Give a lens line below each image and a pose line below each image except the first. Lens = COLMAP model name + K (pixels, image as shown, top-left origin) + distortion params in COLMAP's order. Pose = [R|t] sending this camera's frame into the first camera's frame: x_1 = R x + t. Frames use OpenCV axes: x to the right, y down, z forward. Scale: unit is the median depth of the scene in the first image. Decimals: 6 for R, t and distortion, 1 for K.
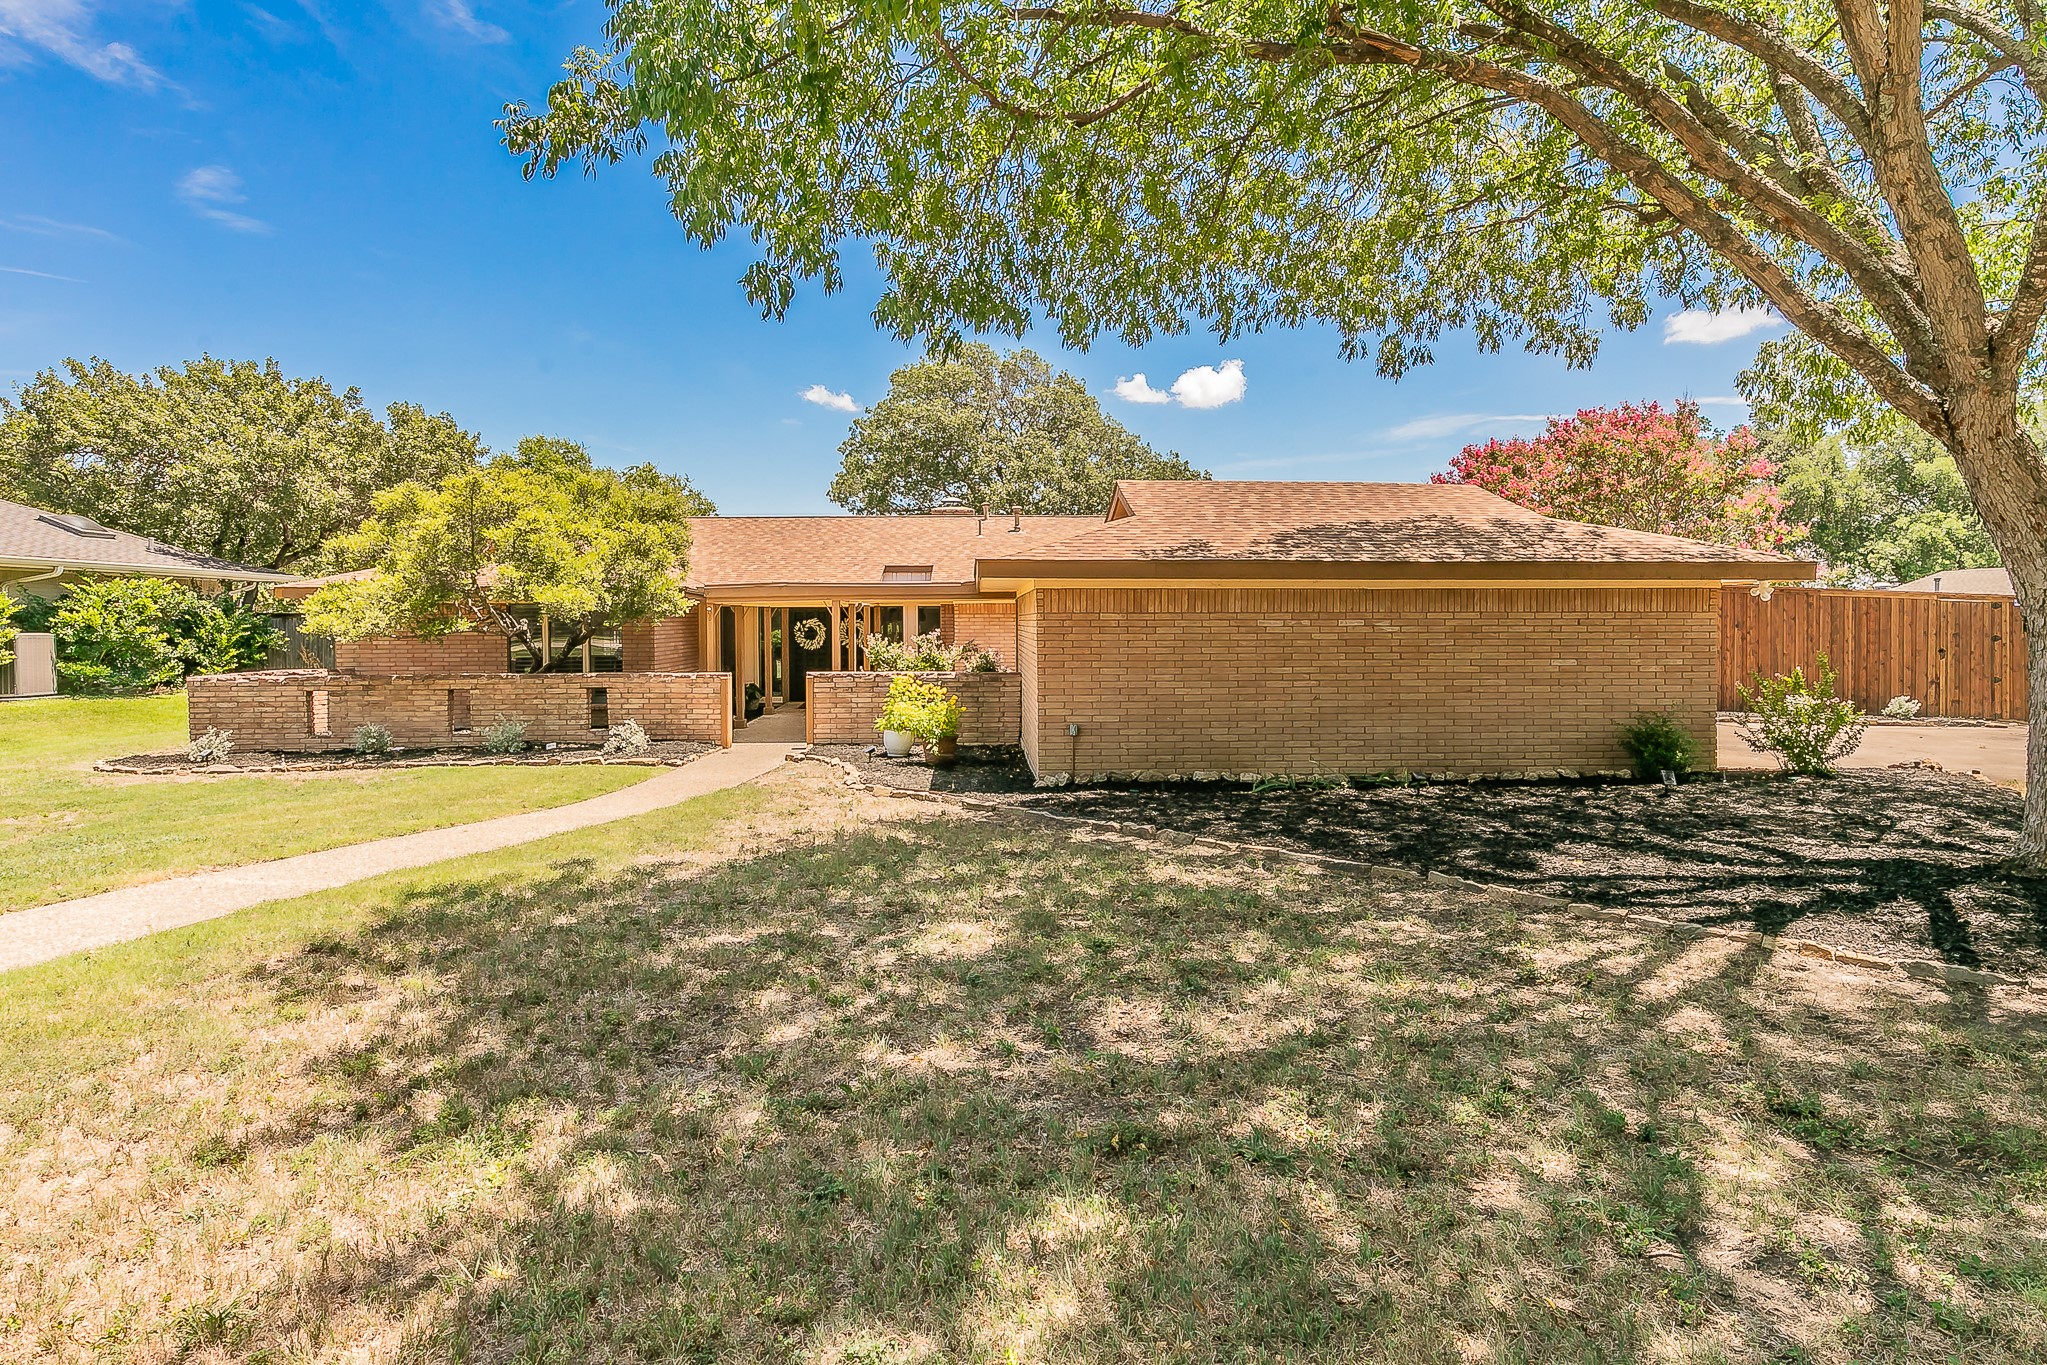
lens RADIAL K [[1062.6, 0, 1015.9], [0, 1062.6, 629.7], [0, 0, 1]] dist [0.006205, 0.001109]
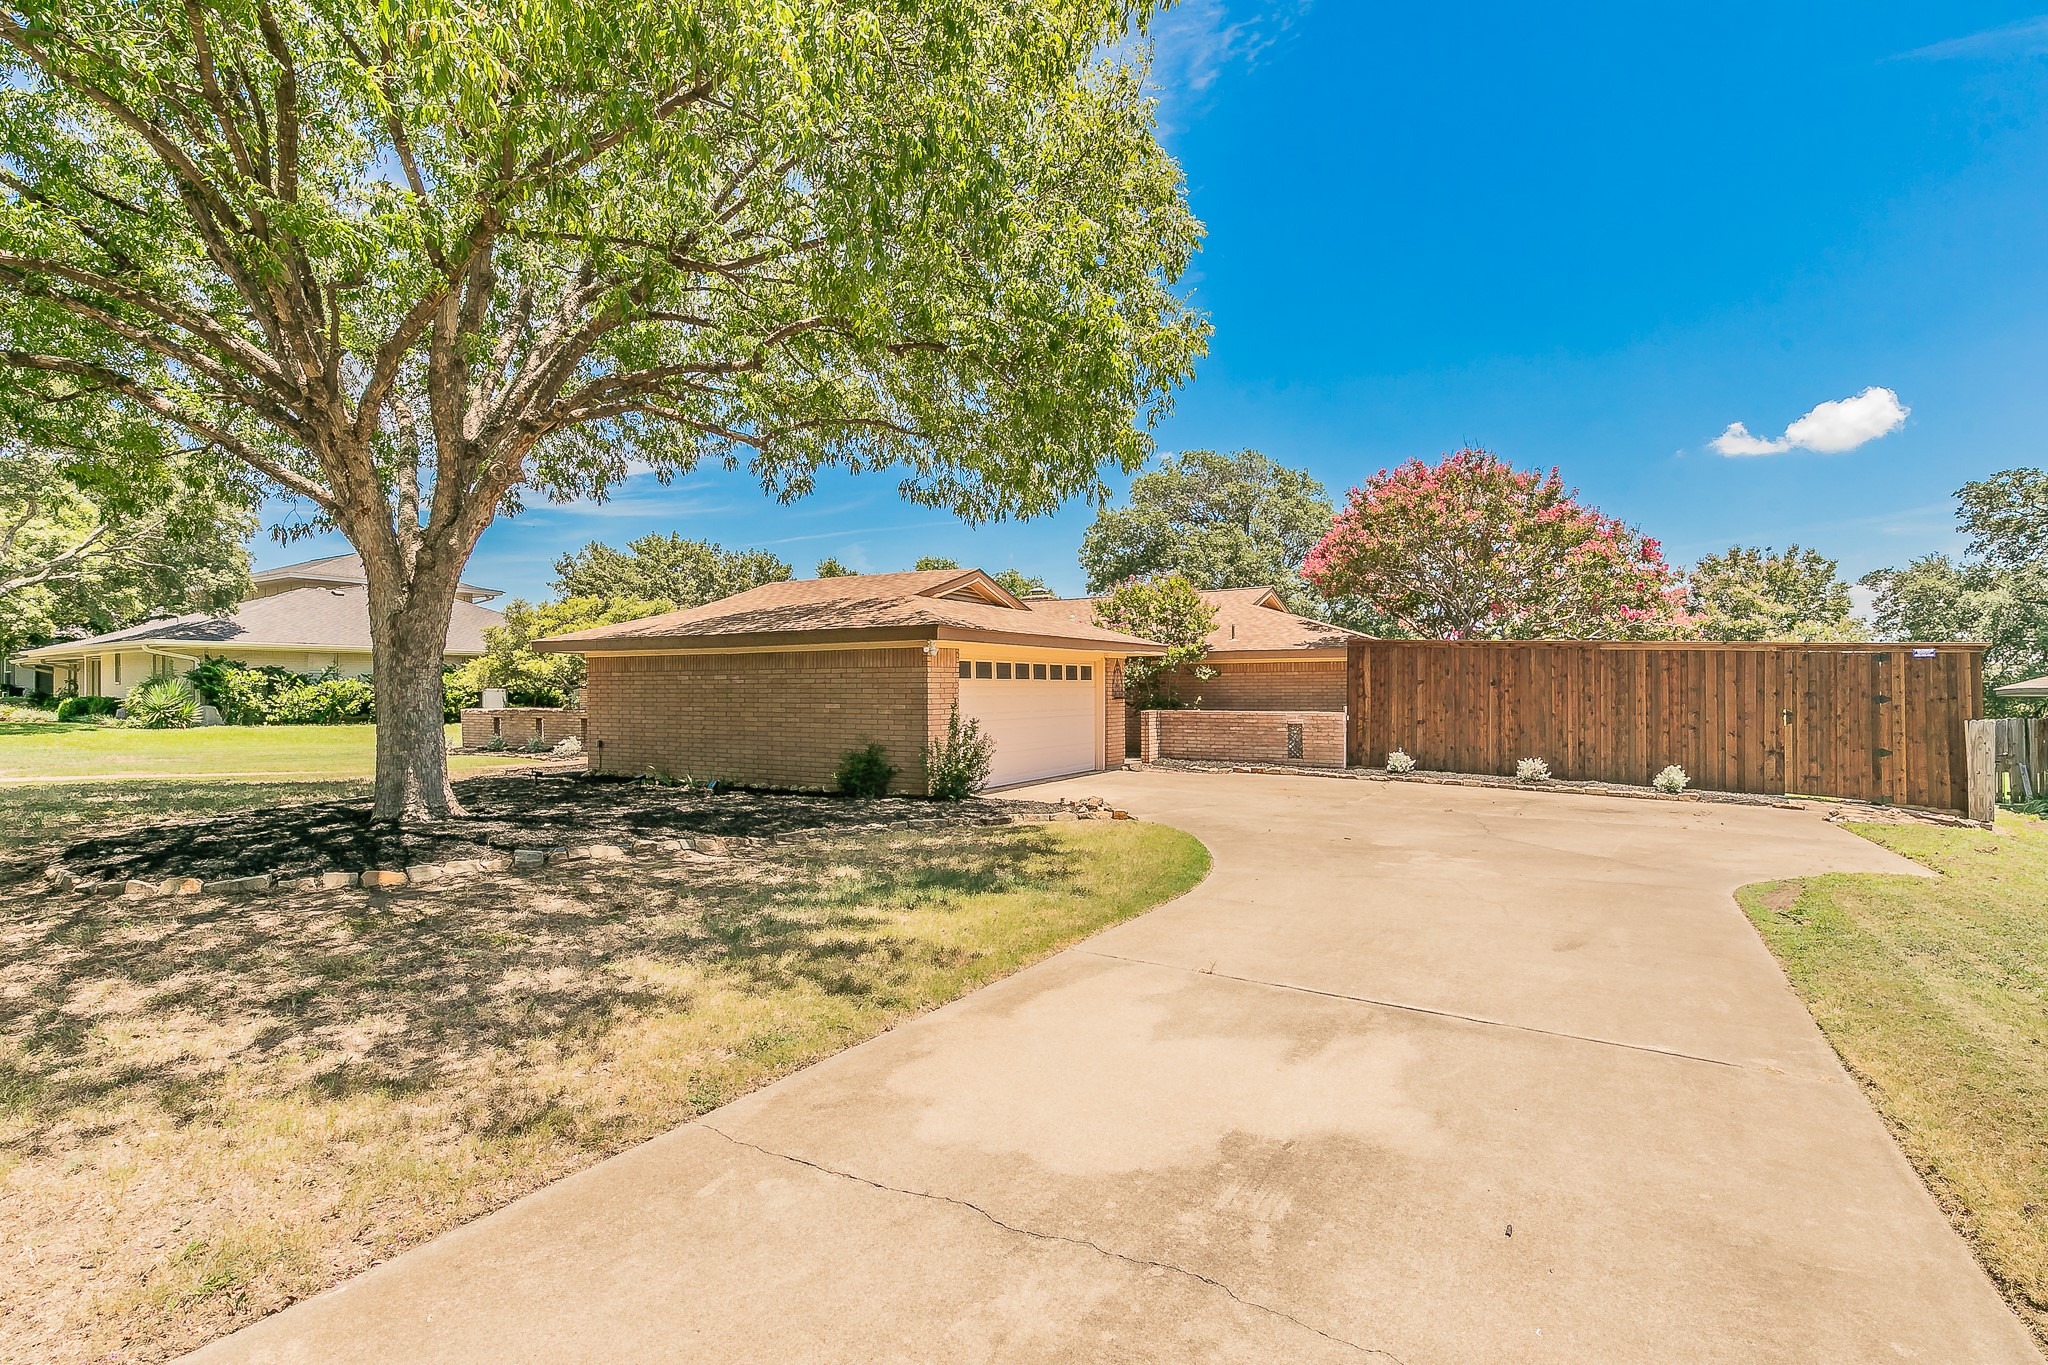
lens RADIAL K [[900.2, 0, 1024.0], [0, 900.2, 682.5], [0, 0, 1]] dist [0.000347, 0.000045]
pose [[0.838451, -0.002813, -0.544969, 0.751771], [-0.006122, 0.999875, -0.014581, 0.009166], [0.544942, 0.015562, 0.838329, 0.107693]]
